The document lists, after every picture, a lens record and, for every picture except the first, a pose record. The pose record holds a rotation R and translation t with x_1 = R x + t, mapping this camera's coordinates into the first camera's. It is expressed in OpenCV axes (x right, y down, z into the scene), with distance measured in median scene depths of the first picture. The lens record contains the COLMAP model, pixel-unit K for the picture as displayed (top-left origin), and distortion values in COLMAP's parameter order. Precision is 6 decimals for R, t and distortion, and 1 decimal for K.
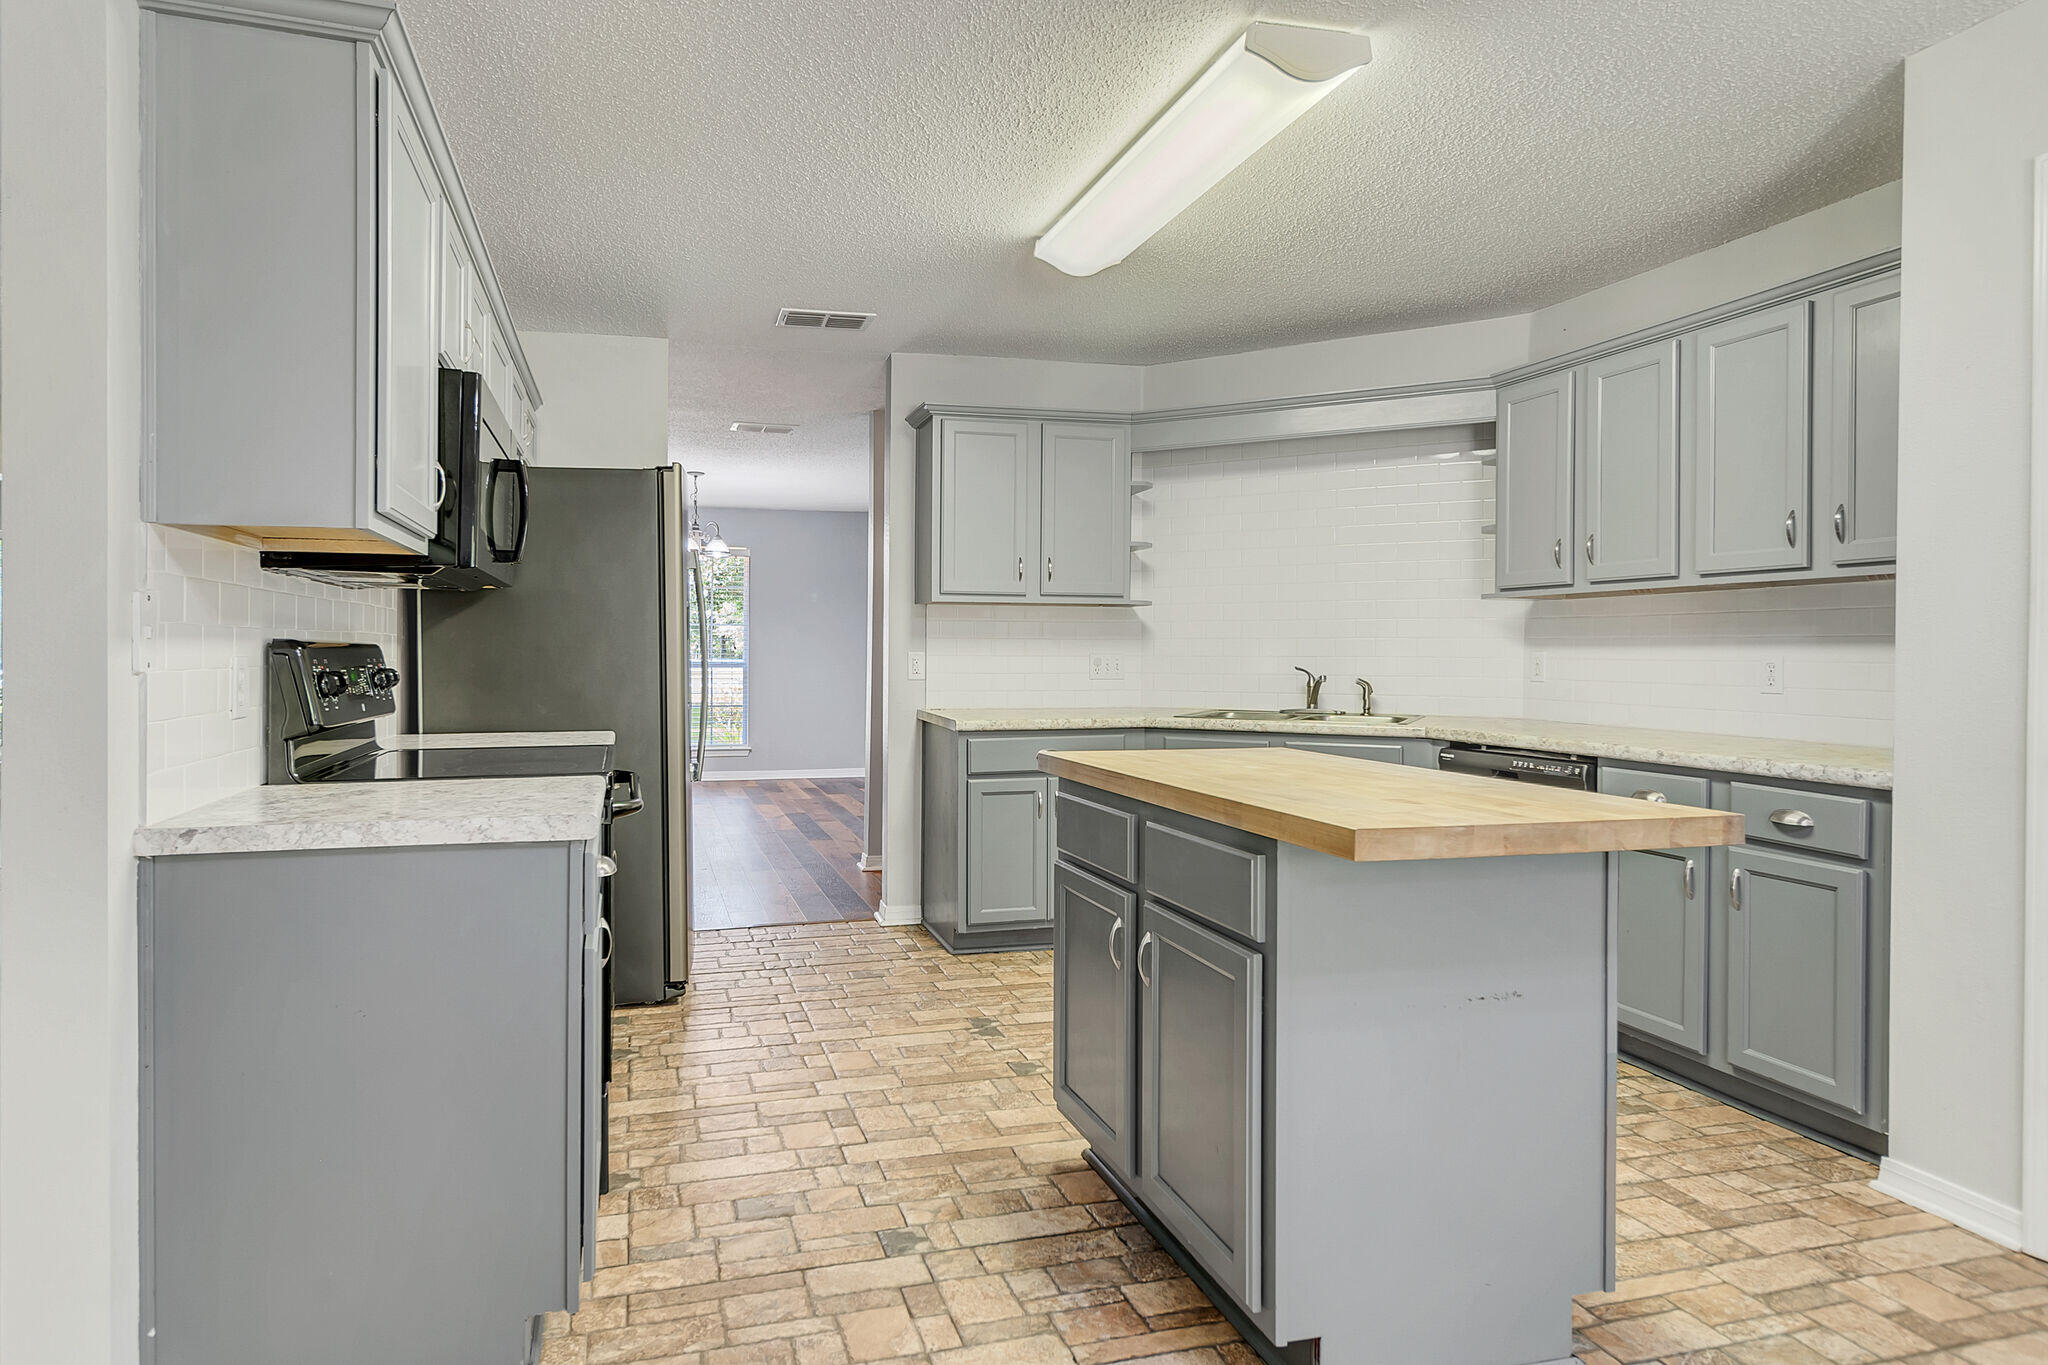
lens RADIAL K [[1131.8, 0, 915.7], [0, 1131.8, 653.8], [0, 0, 1]] dist [-0.002328, 0.000812]
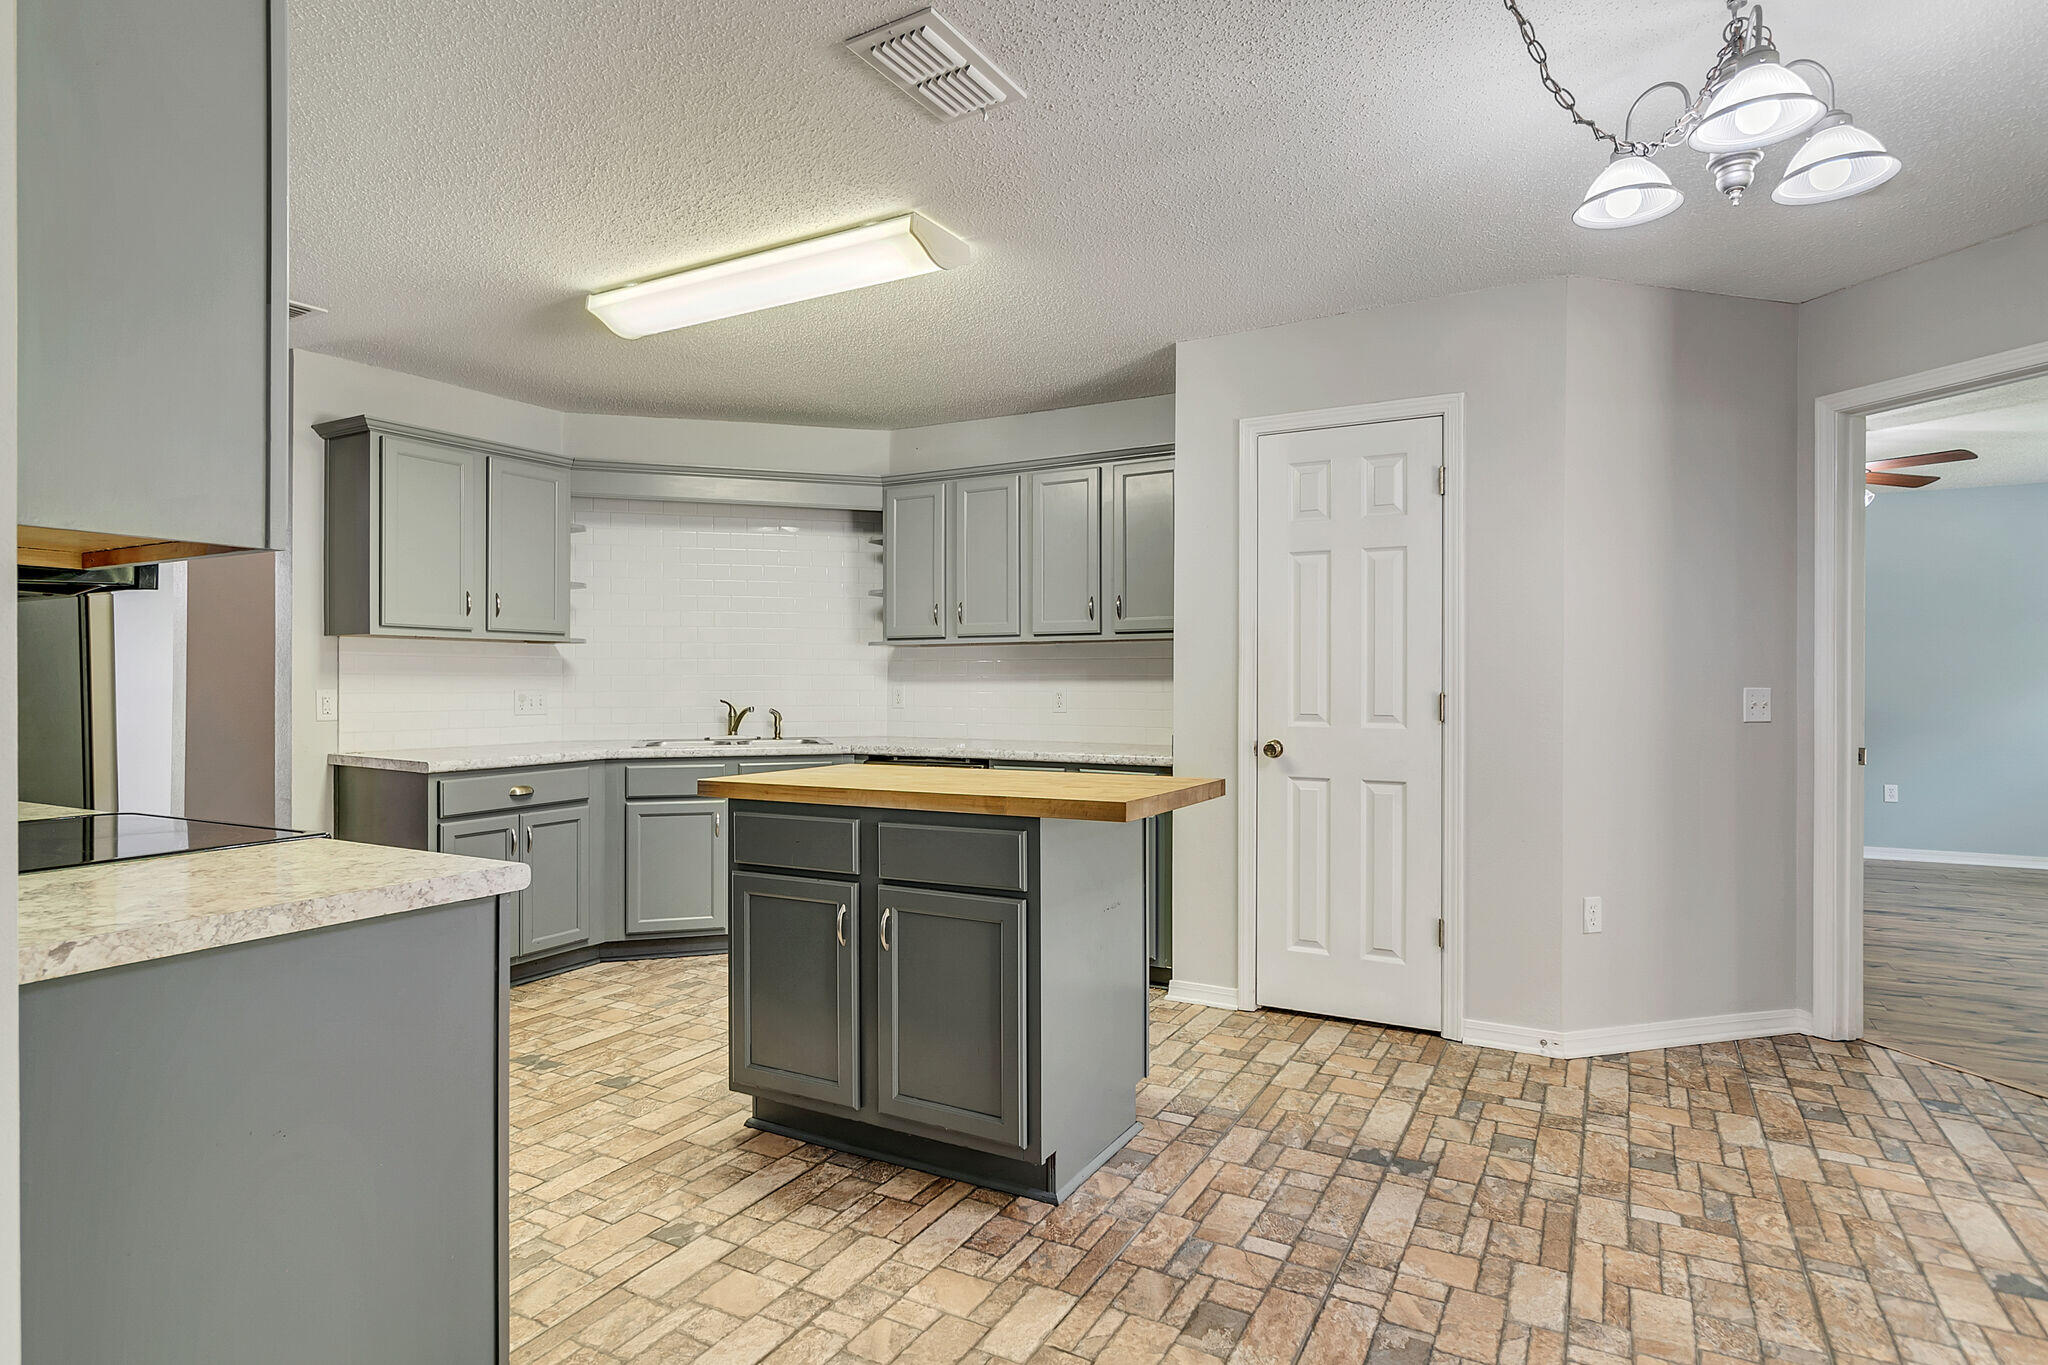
lens RADIAL K [[1131.8, 0, 953.5], [0, 1131.8, 686.1], [0, 0, 1]] dist [-0.002328, 0.000812]
pose [[0.686043, -0.005626, 0.727540, -0.468712], [0.005159, 0.999983, 0.002868, -0.006457], [-0.727543, 0.001786, 0.686060, 0.044999]]
